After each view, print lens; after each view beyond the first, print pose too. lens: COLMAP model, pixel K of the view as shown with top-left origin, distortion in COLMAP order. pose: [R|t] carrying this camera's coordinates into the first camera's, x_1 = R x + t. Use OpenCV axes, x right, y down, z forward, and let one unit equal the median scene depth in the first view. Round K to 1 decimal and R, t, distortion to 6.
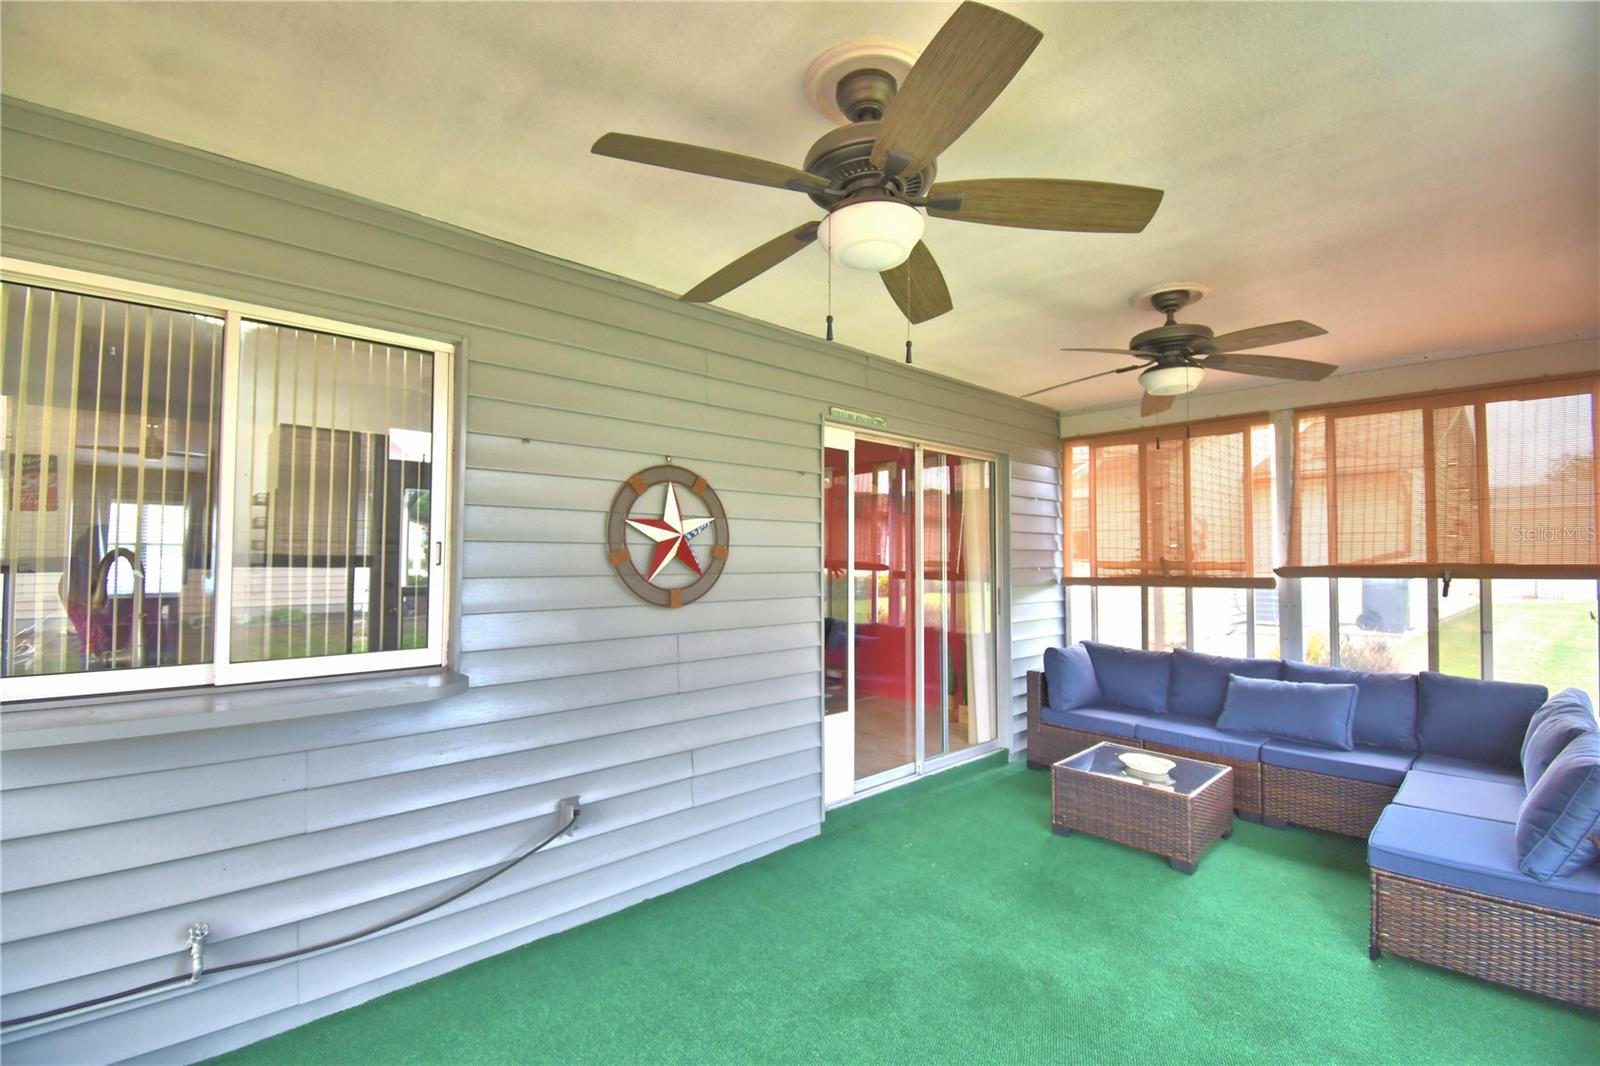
lens RADIAL K [[699.2, 0, 791.7], [0, 699.2, 529.3], [0, 0, 1]] dist [0.018836, -0.024105]
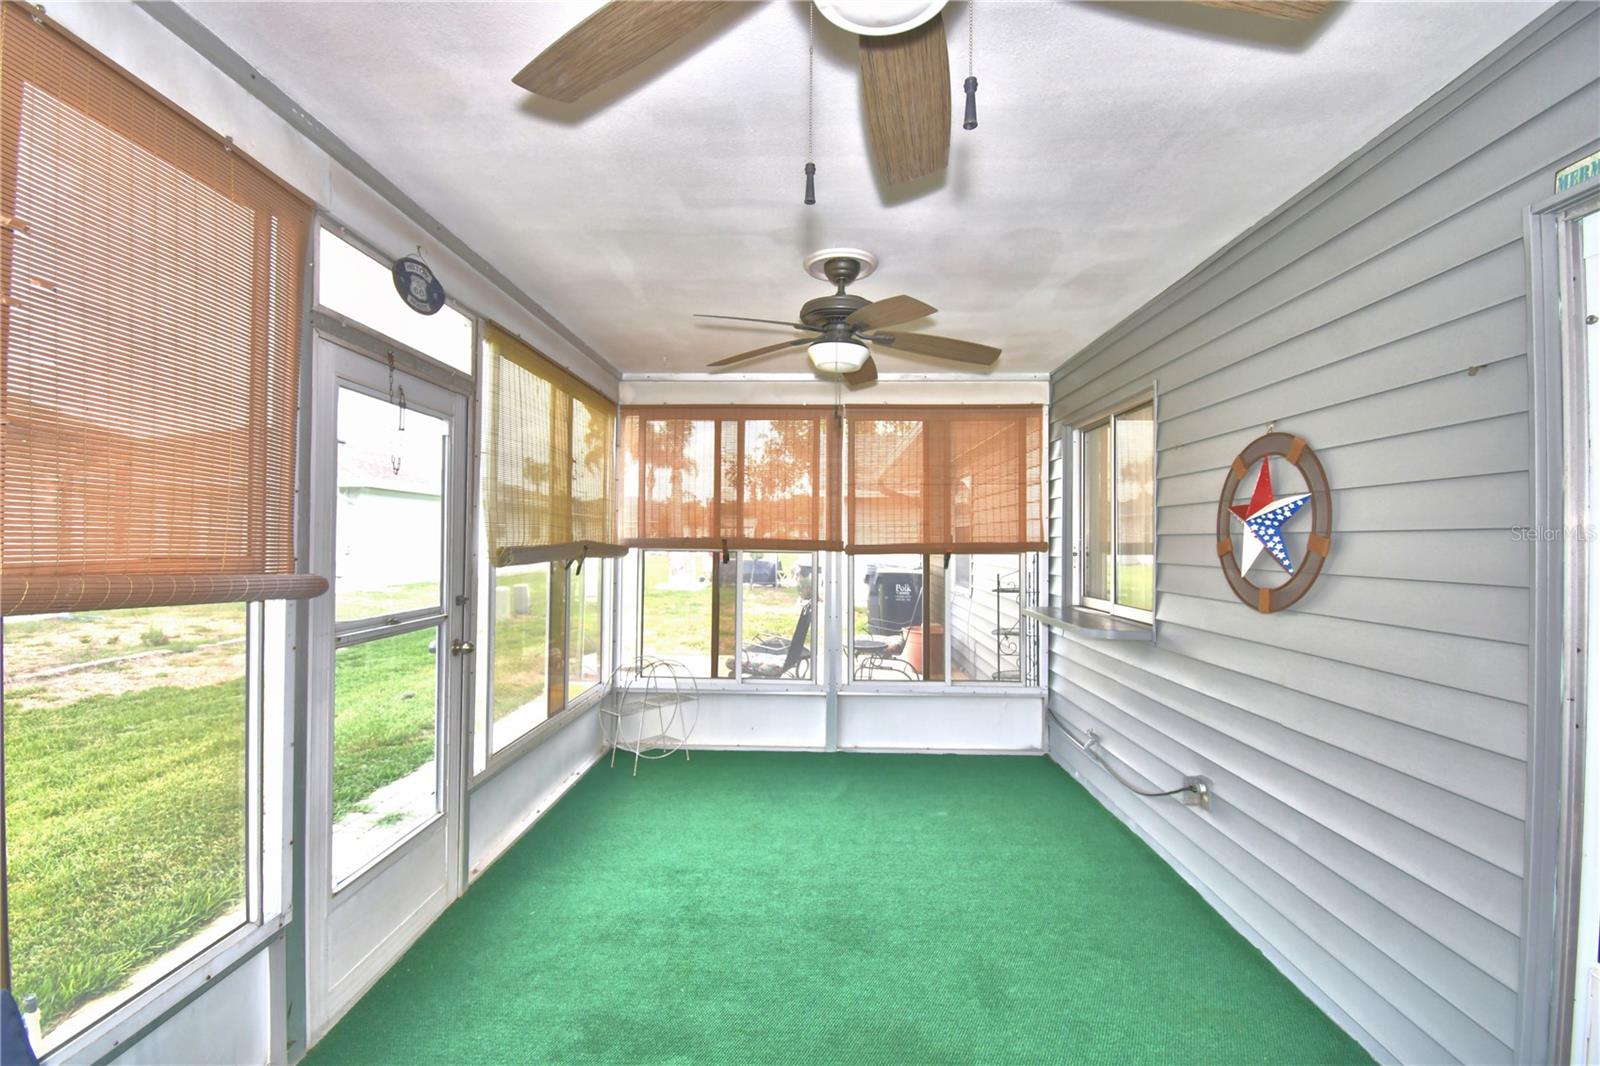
lens RADIAL K [[699.2, 0, 791.7], [0, 699.2, 529.3], [0, 0, 1]] dist [0.018836, -0.024105]
pose [[-0.708165, -0.021278, -0.705726, 0.636003], [0.018876, 0.998618, -0.049050, 0.037828], [0.705795, -0.048057, -0.706784, 0.971910]]
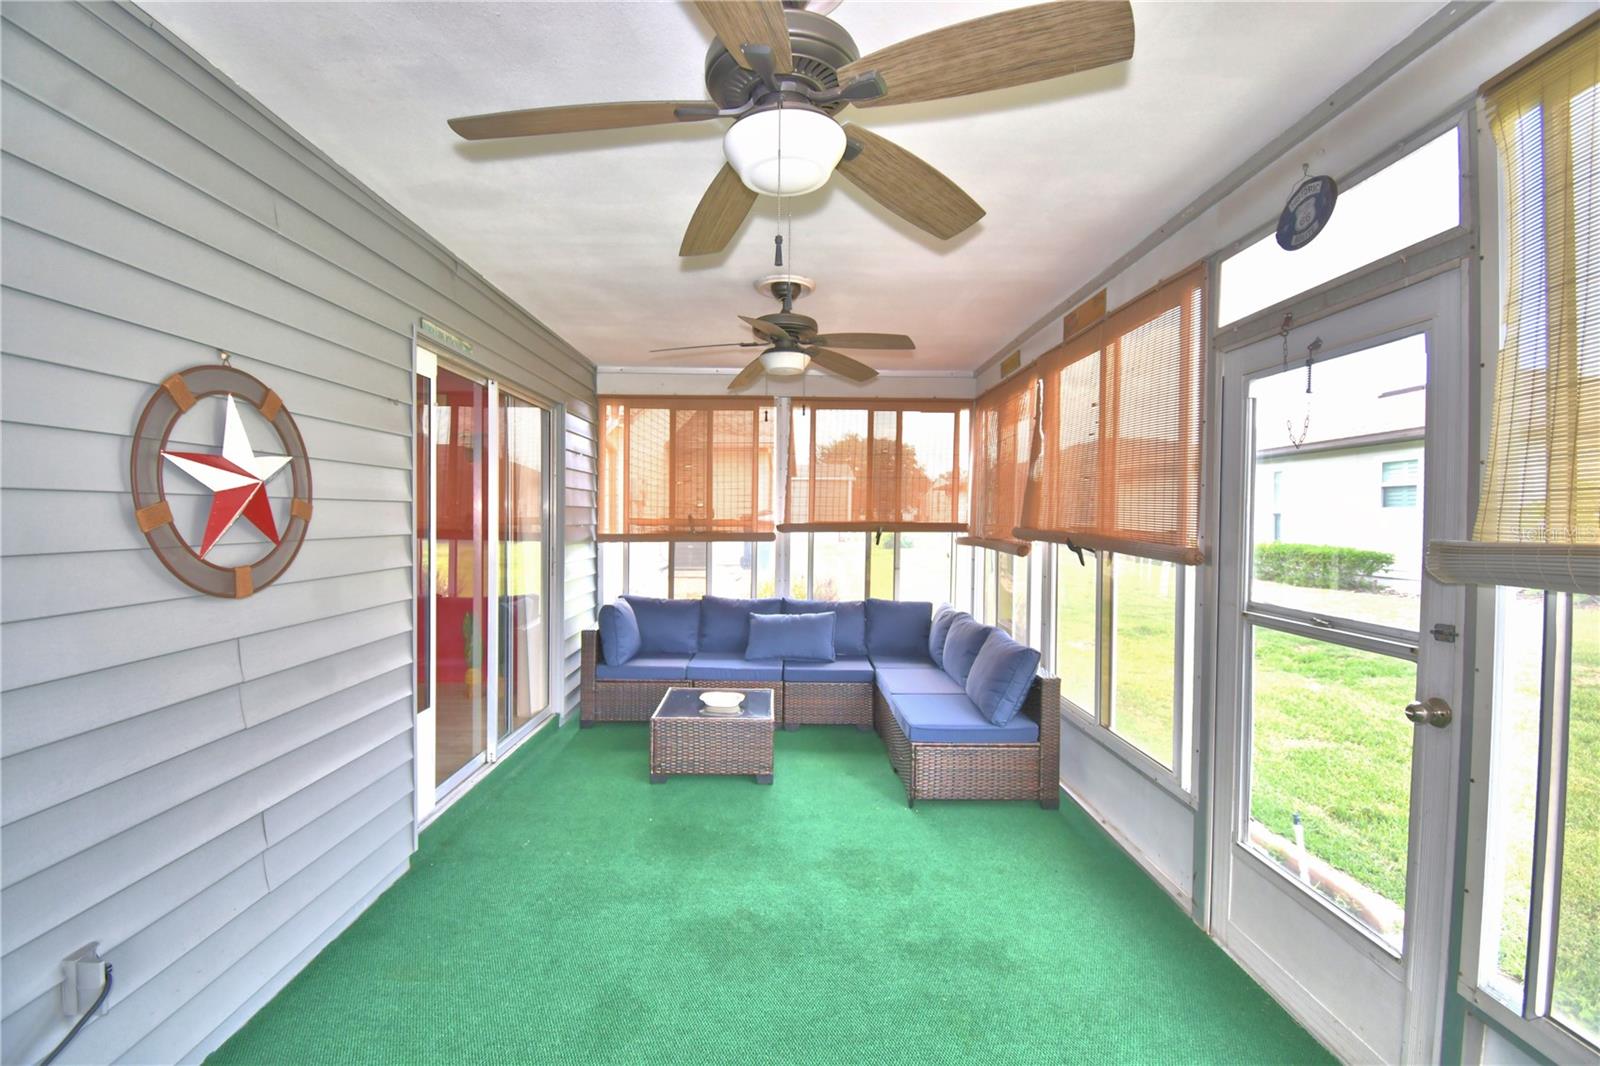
lens RADIAL K [[699.2, 0, 791.7], [0, 699.2, 529.3], [0, 0, 1]] dist [0.018836, -0.024105]
pose [[0.673877, -0.010838, 0.738764, -0.244901], [-0.038980, 0.997978, 0.050197, 0.000380], [-0.737814, -0.062624, 0.672092, 0.179050]]
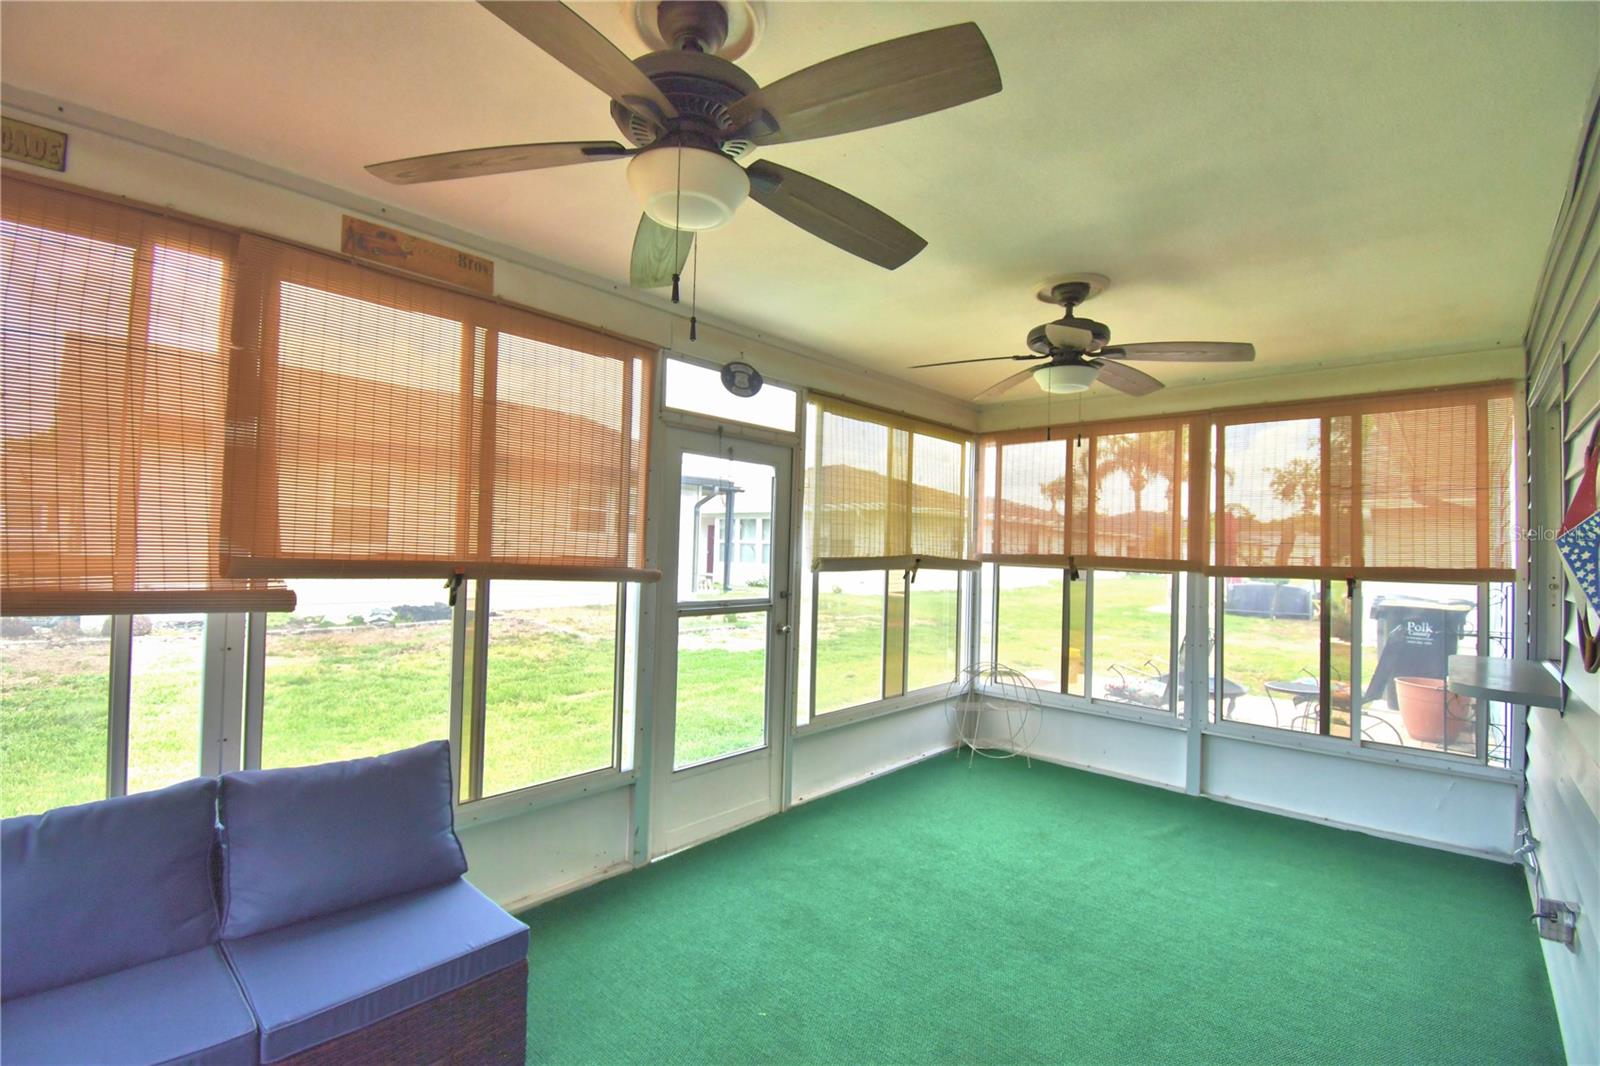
lens RADIAL K [[684.0, 0, 801.0], [0, 684.0, 525.9], [0, 0, 1]] dist [0.012770, -0.022192]
pose [[-0.996224, -0.034756, -0.079566, 0.408645], [-0.028784, 0.996767, -0.075011, 0.044128], [0.081916, -0.072438, -0.994003, 1.210273]]
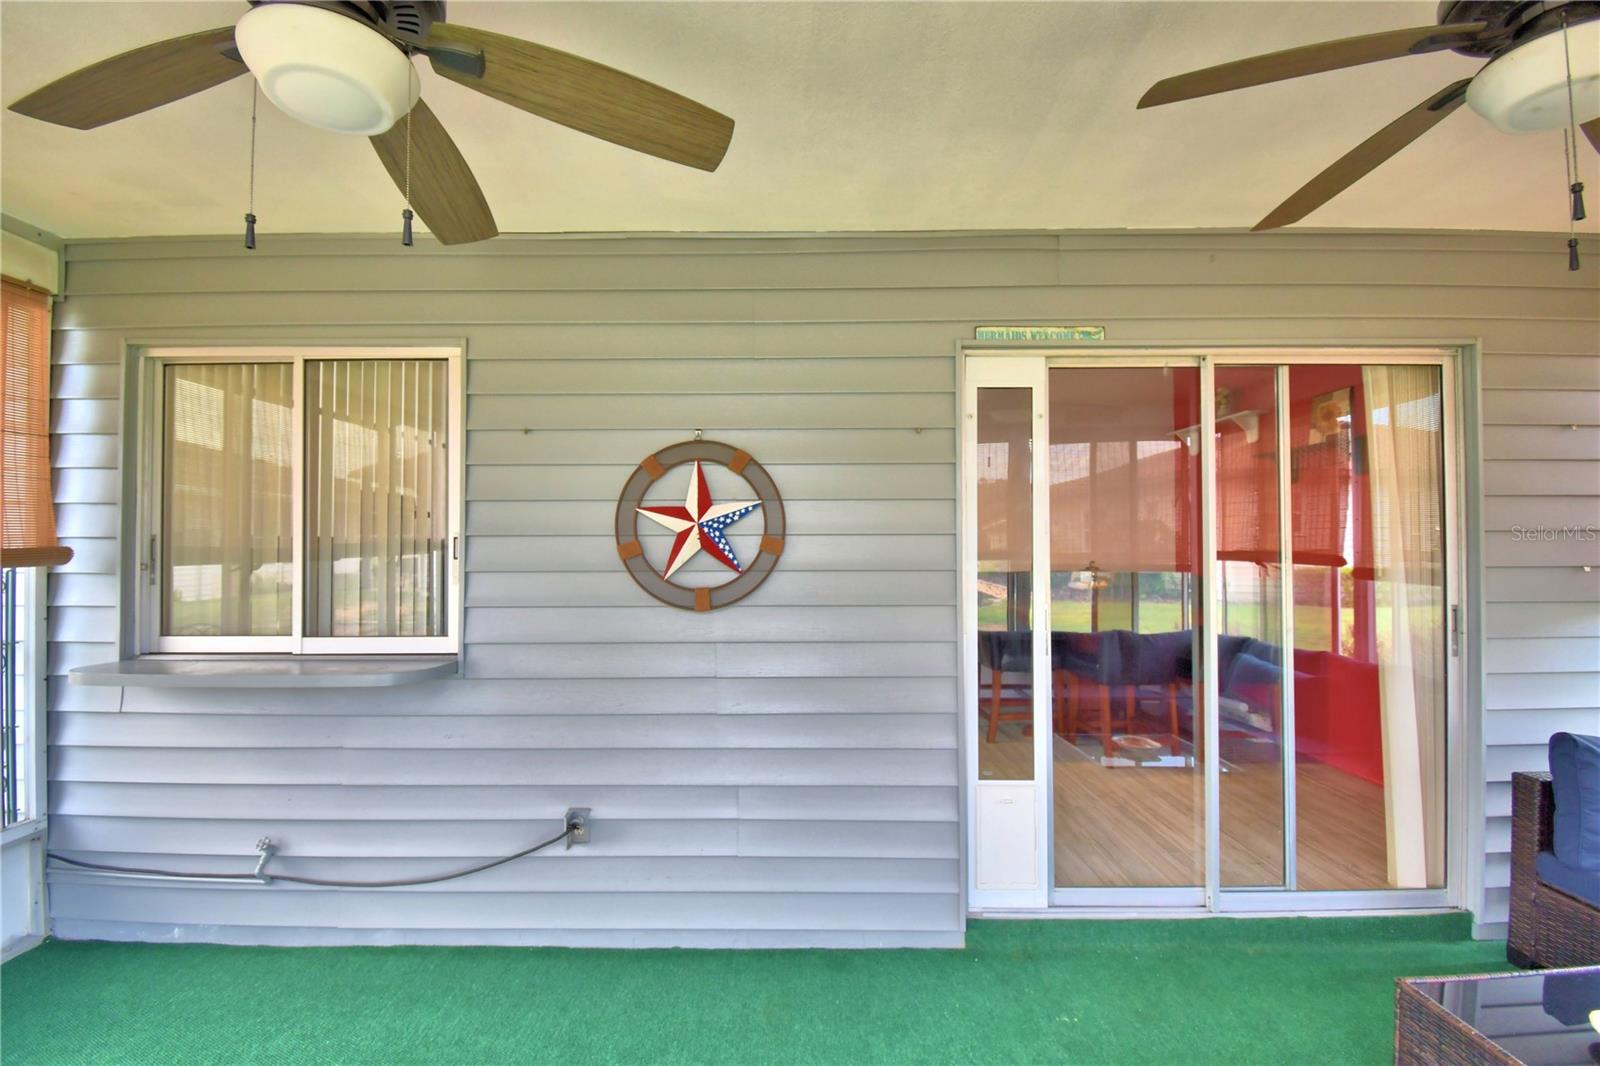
lens RADIAL K [[720.6, 0, 789.6], [0, 720.6, 533.6], [0, 0, 1]] dist [0.000433, -0.013667]
pose [[0.729590, -0.020199, -0.683587, 0.403518], [0.033039, 0.999438, 0.005731, 0.015192], [0.683087, -0.026766, 0.729847, 0.368917]]
